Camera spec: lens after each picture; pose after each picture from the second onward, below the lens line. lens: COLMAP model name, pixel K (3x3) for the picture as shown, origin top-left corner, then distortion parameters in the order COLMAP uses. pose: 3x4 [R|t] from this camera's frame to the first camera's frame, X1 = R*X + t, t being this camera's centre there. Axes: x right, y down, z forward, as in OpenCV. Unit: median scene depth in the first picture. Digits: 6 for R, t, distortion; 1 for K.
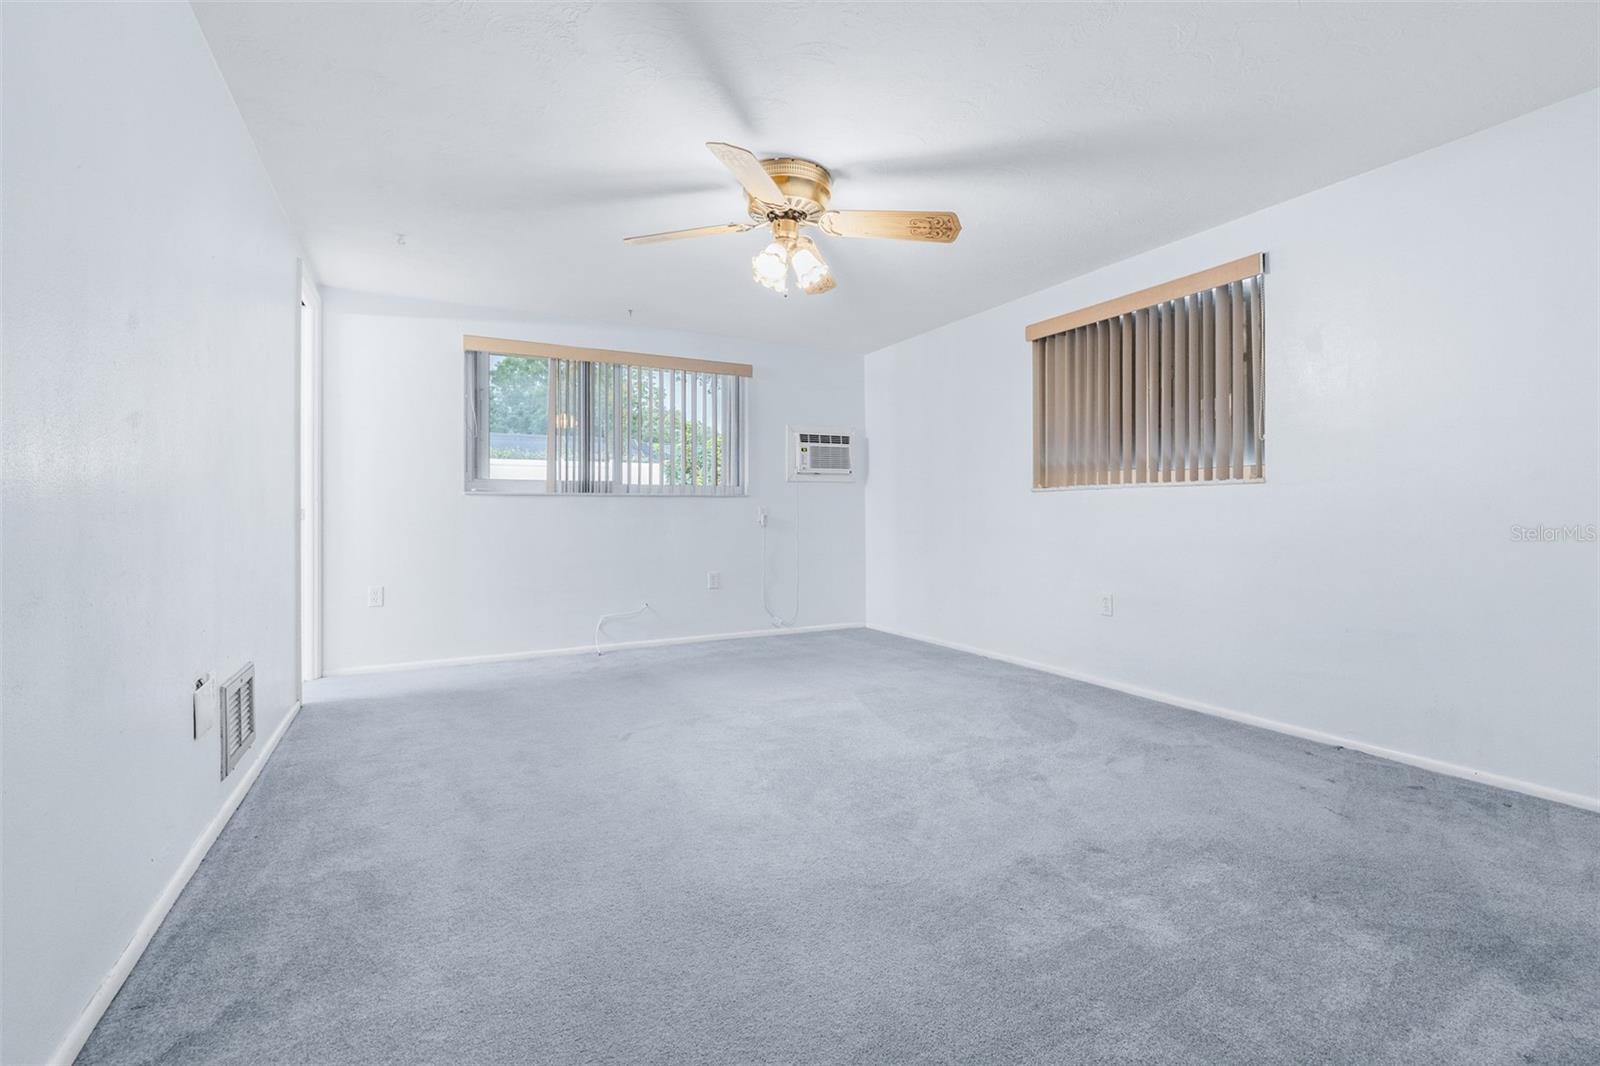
lens RADIAL K [[695.8, 0, 823.2], [0, 695.8, 511.7], [0, 0, 1]] dist [-0.000735, -0.000042]
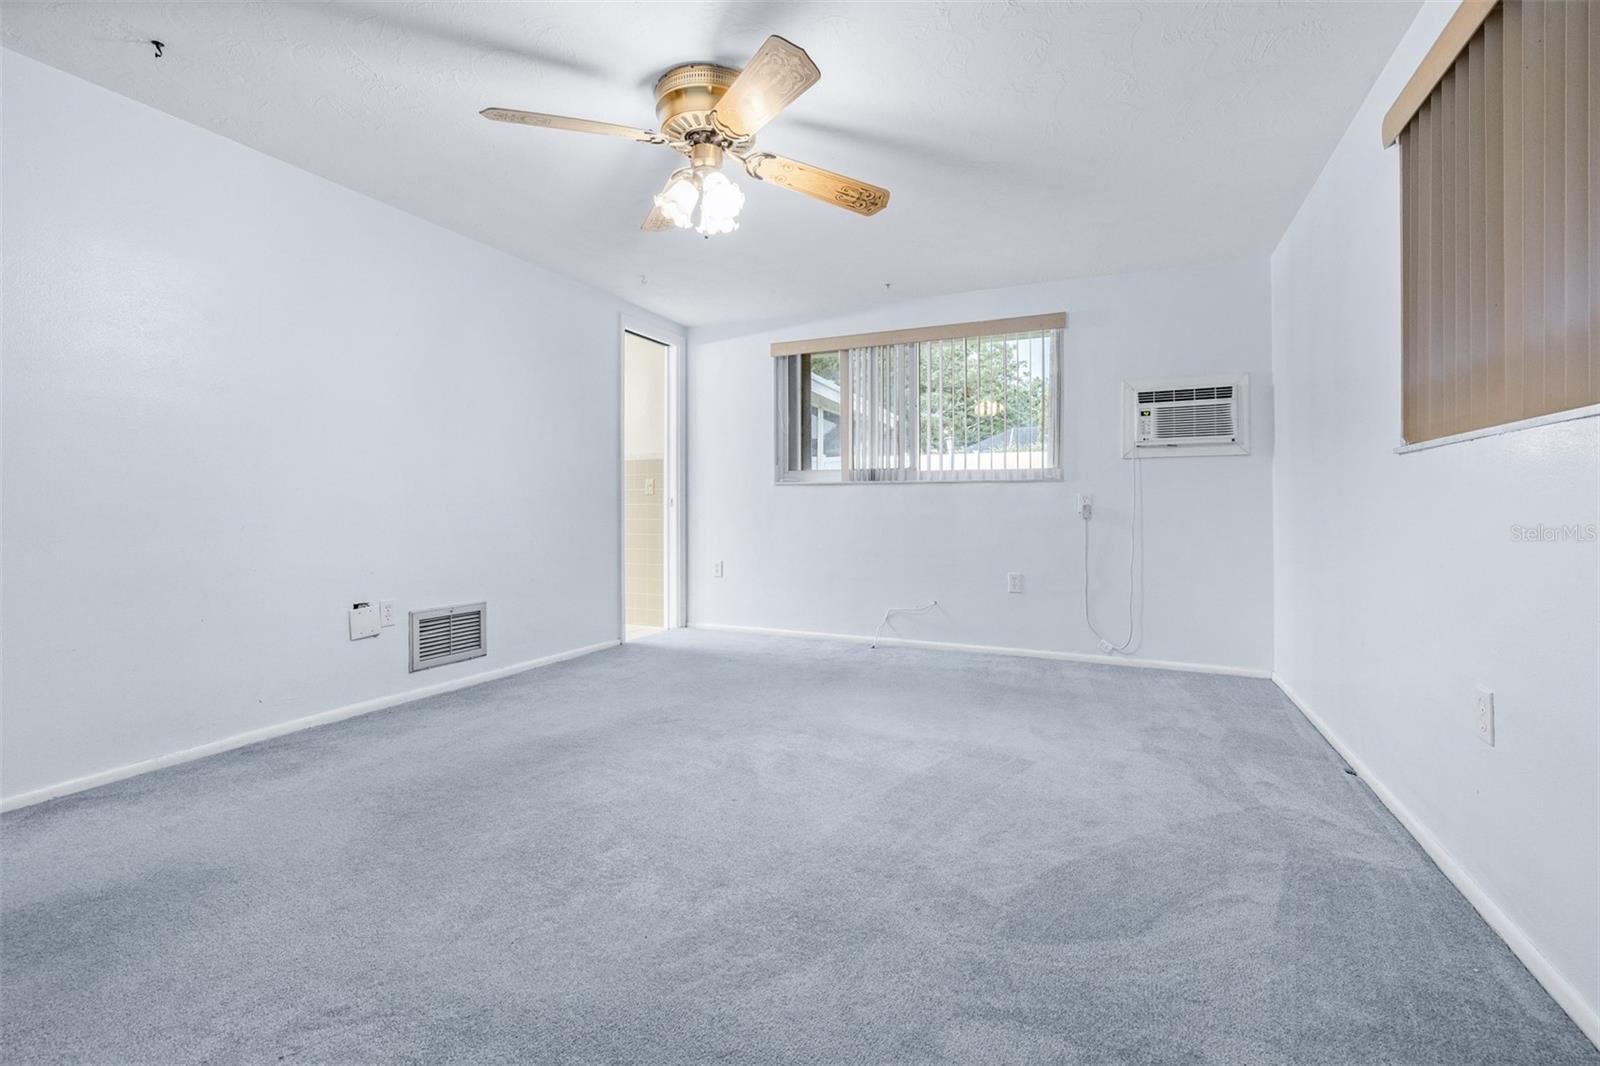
lens RADIAL K [[695.8, 0, 823.2], [0, 695.8, 511.7], [0, 0, 1]] dist [-0.000735, -0.000042]
pose [[0.608405, 0.009923, -0.793565, 0.360753], [-0.001576, 0.999935, 0.011295, 0.004919], [0.793625, -0.005621, 0.608381, 0.315190]]
